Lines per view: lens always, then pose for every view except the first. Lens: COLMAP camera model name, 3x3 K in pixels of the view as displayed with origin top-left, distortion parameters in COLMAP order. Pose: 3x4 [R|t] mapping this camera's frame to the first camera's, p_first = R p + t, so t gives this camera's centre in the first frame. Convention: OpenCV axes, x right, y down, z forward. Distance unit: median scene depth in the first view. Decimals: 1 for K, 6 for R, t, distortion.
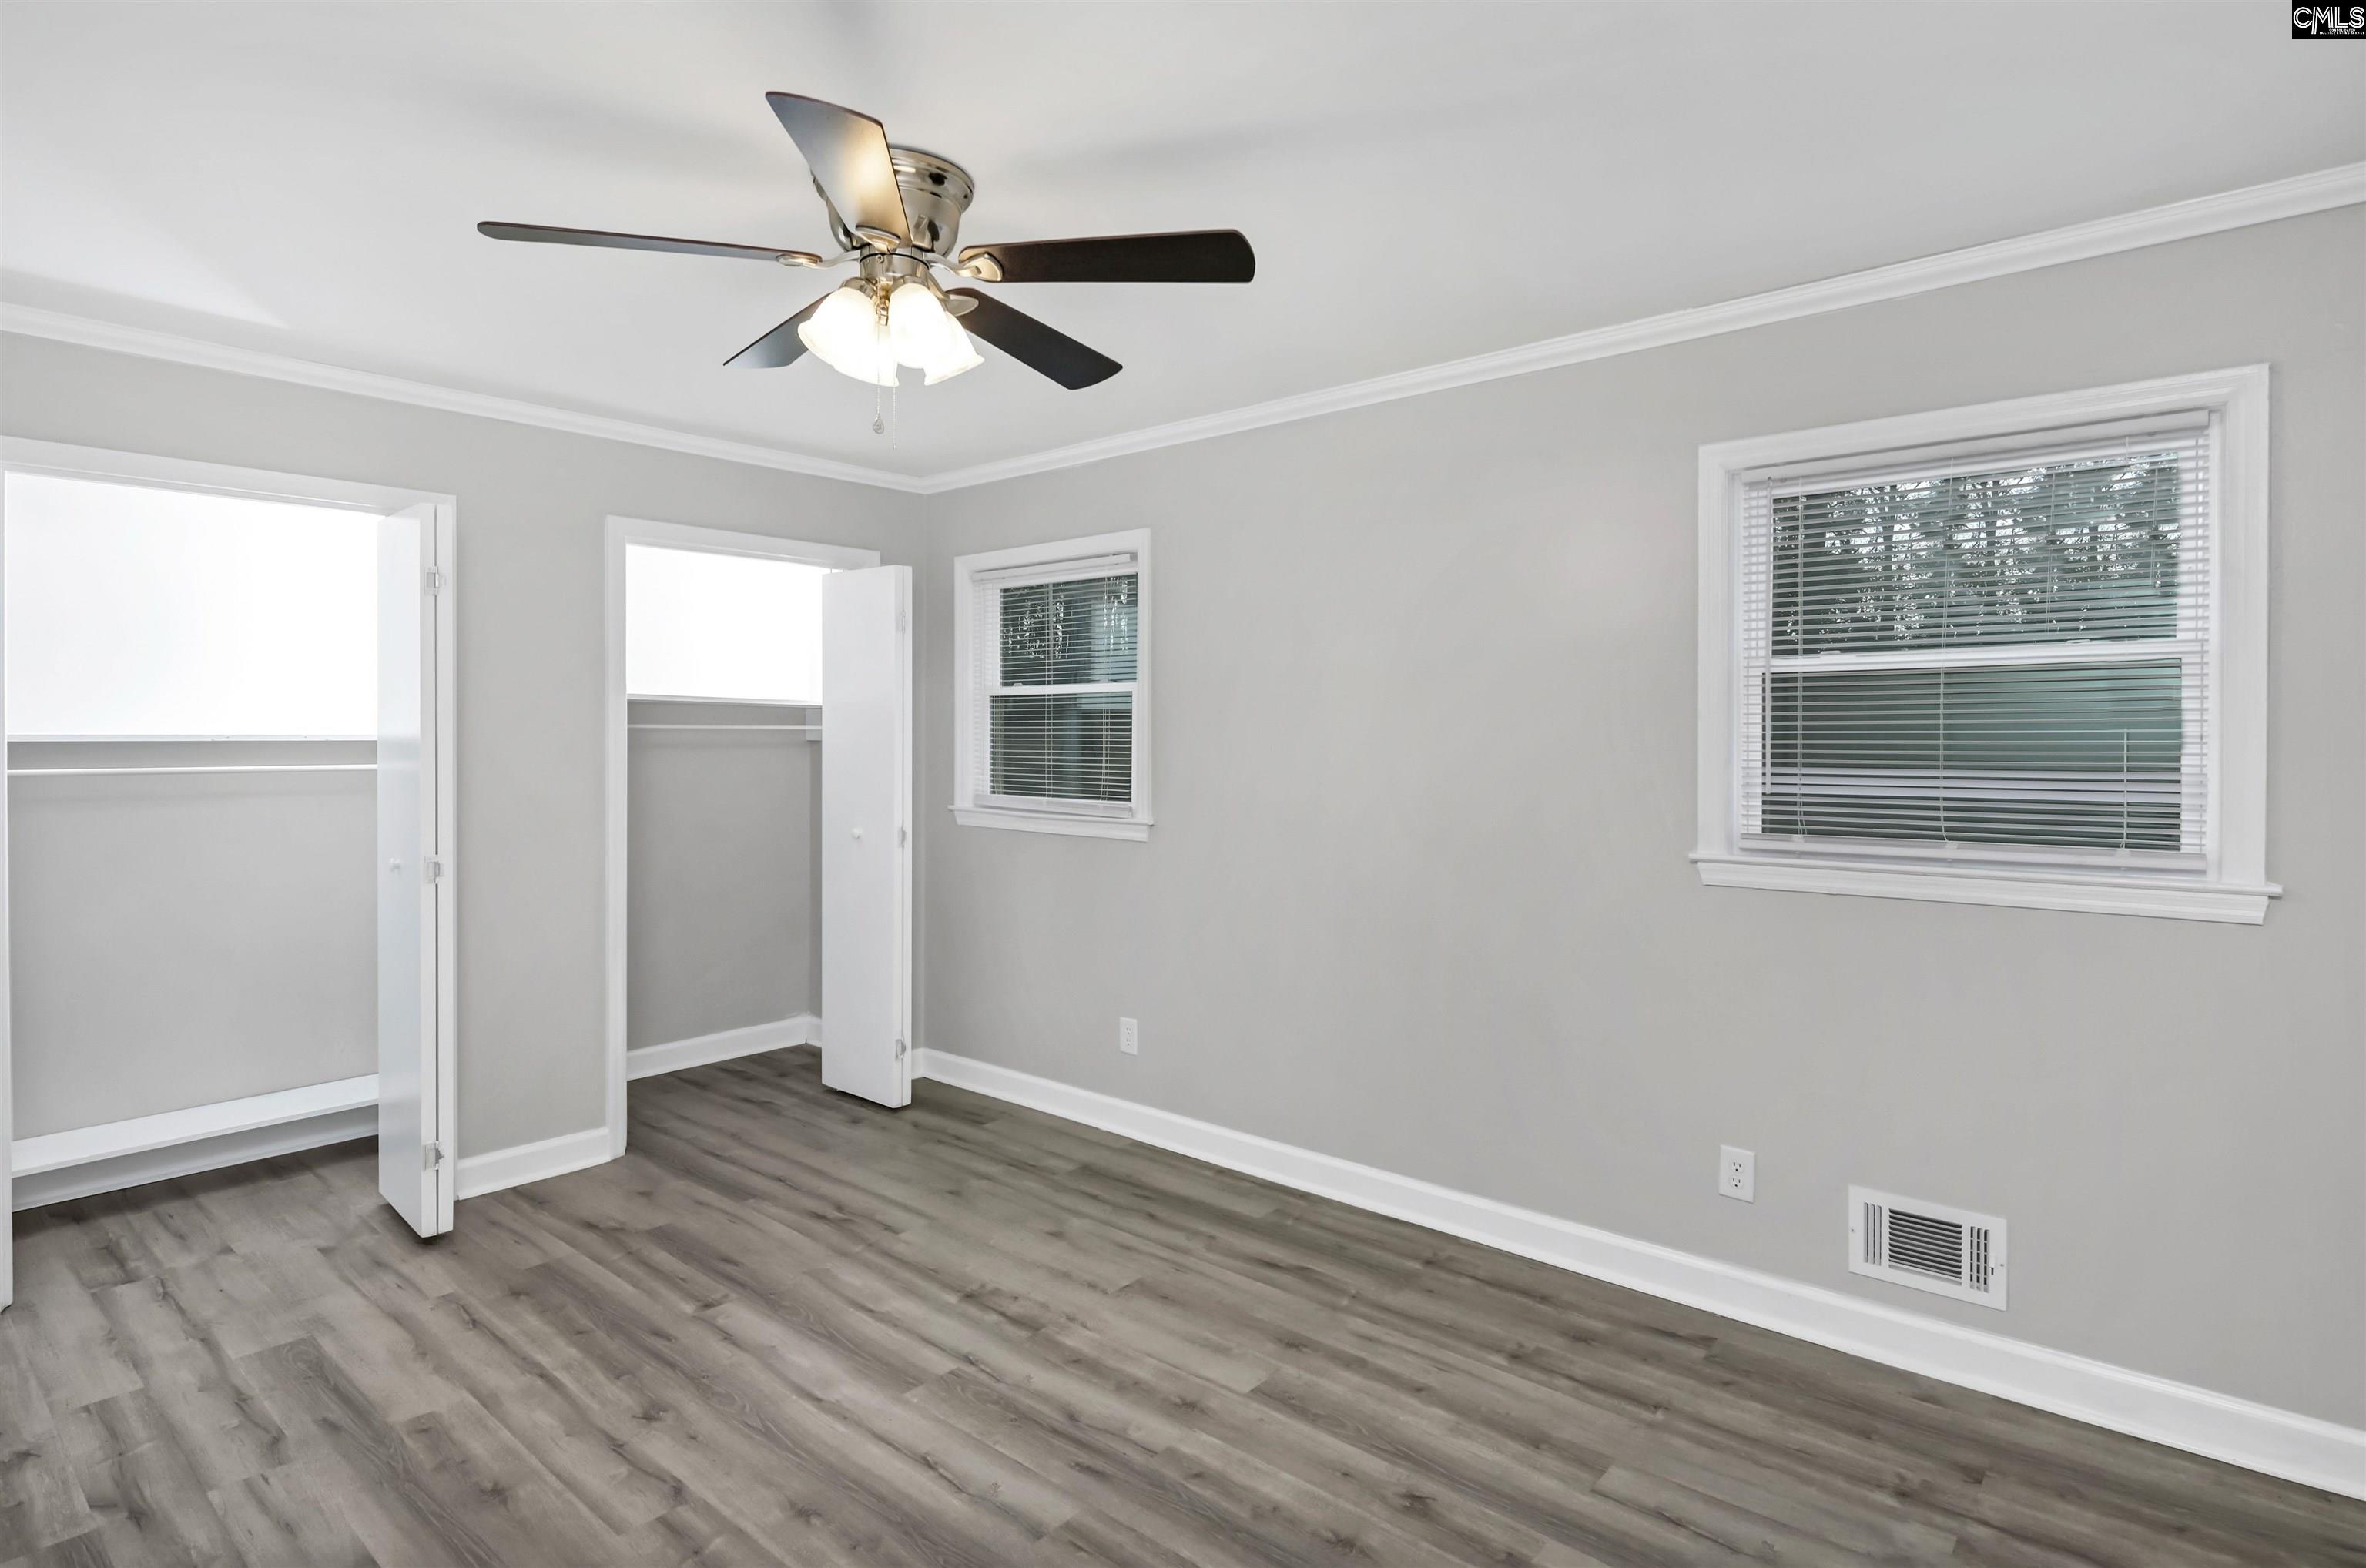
lens RADIAL K [[1203.0, 0, 1173.2], [0, 1203.0, 729.2], [0, 0, 1]] dist [0.007660, -0.010713]
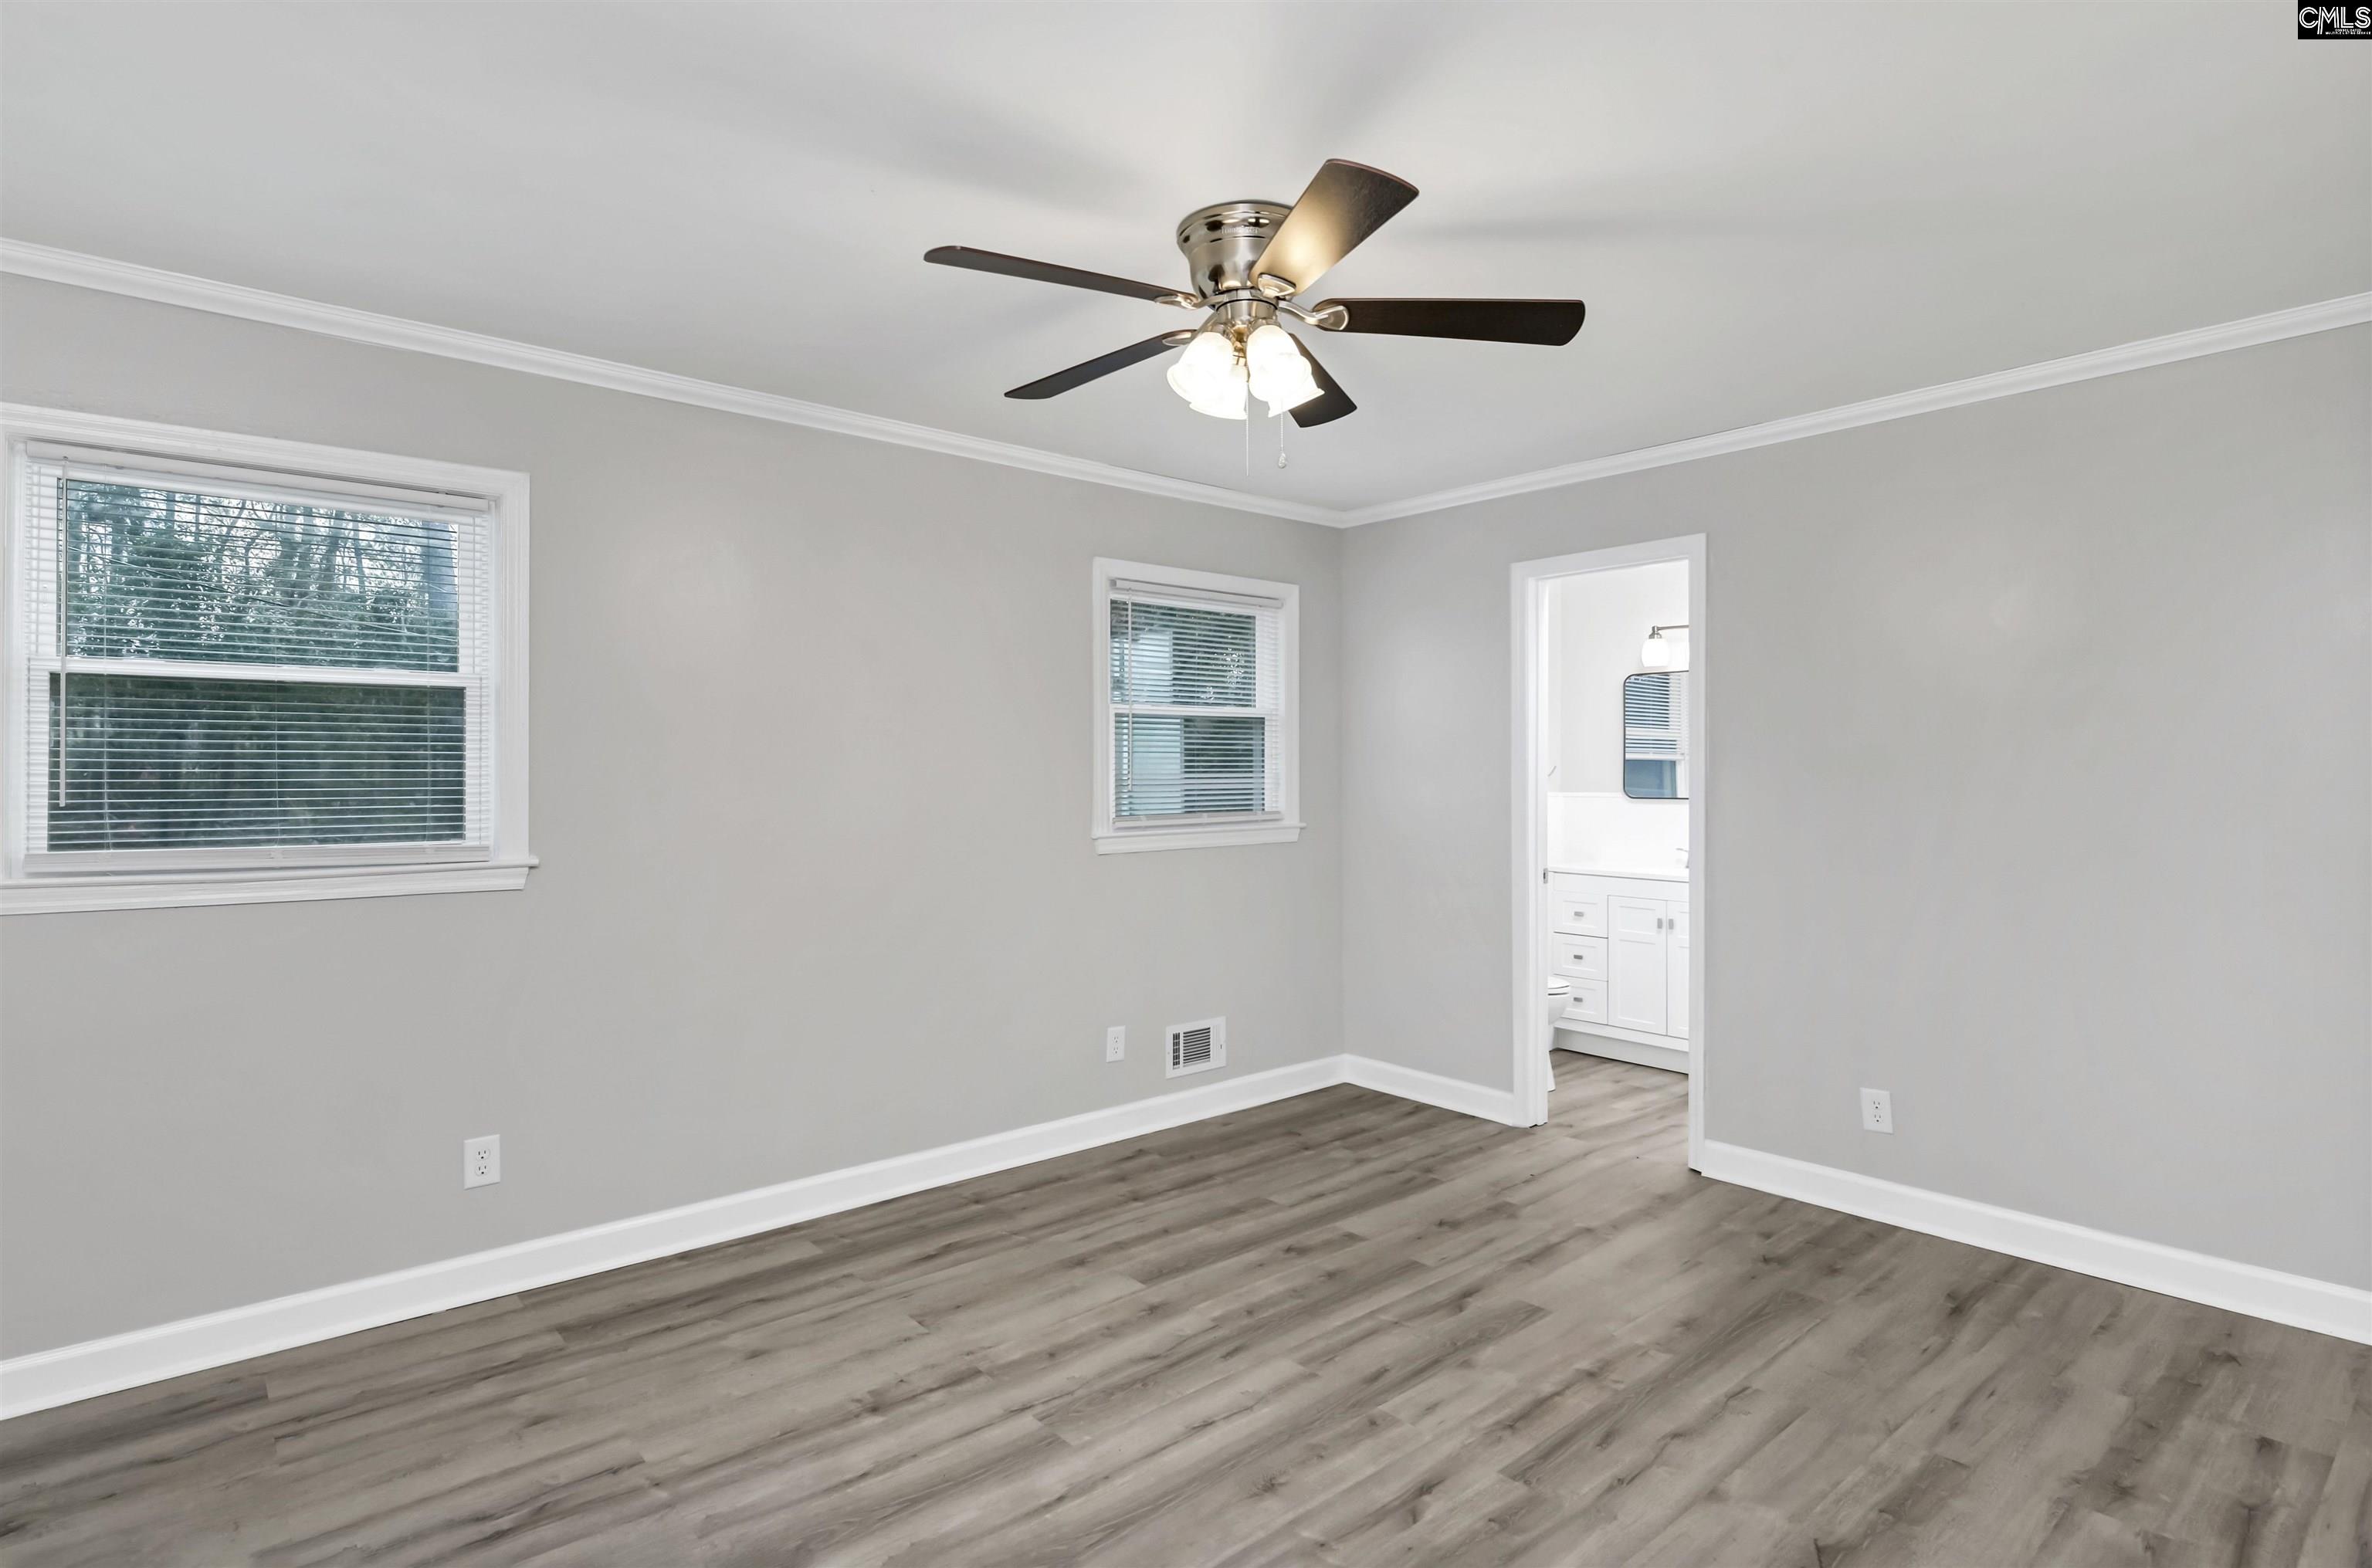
lens RADIAL K [[1206.0, 0, 1183.3], [0, 1206.0, 761.3], [0, 0, 1]] dist [0.007660, -0.010713]
pose [[0.152193, 0.008838, 0.988311, -1.004786], [-0.000164, 0.999960, -0.008917, 0.028821], [-0.988351, 0.001195, 0.152188, 0.683399]]
